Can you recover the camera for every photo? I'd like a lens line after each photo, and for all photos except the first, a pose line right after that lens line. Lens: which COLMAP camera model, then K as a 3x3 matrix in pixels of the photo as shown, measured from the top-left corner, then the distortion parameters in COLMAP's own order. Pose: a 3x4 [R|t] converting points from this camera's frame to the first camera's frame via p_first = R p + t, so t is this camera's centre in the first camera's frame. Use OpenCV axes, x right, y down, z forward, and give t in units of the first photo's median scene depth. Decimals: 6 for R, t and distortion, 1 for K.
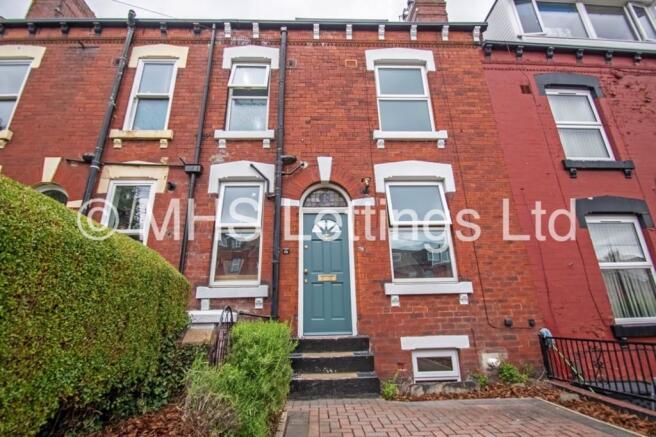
lens RADIAL K [[302.1, 0, 329.1], [0, 302.1, 216.9], [0, 0, 1]] dist [0.010206, -0.016266]
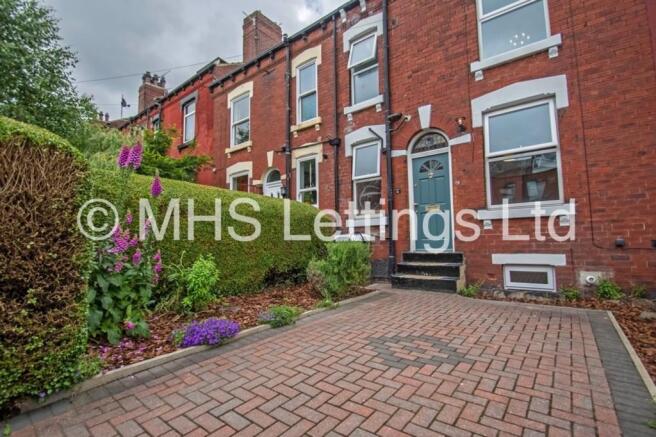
lens RADIAL K [[302.1, 0, 329.1], [0, 302.1, 216.9], [0, 0, 1]] dist [0.010206, -0.016266]
pose [[0.769859, -0.046584, -0.636511, 0.431930], [0.204967, 0.962546, 0.177462, -0.072320], [0.604405, -0.267085, 0.750573, -0.204623]]
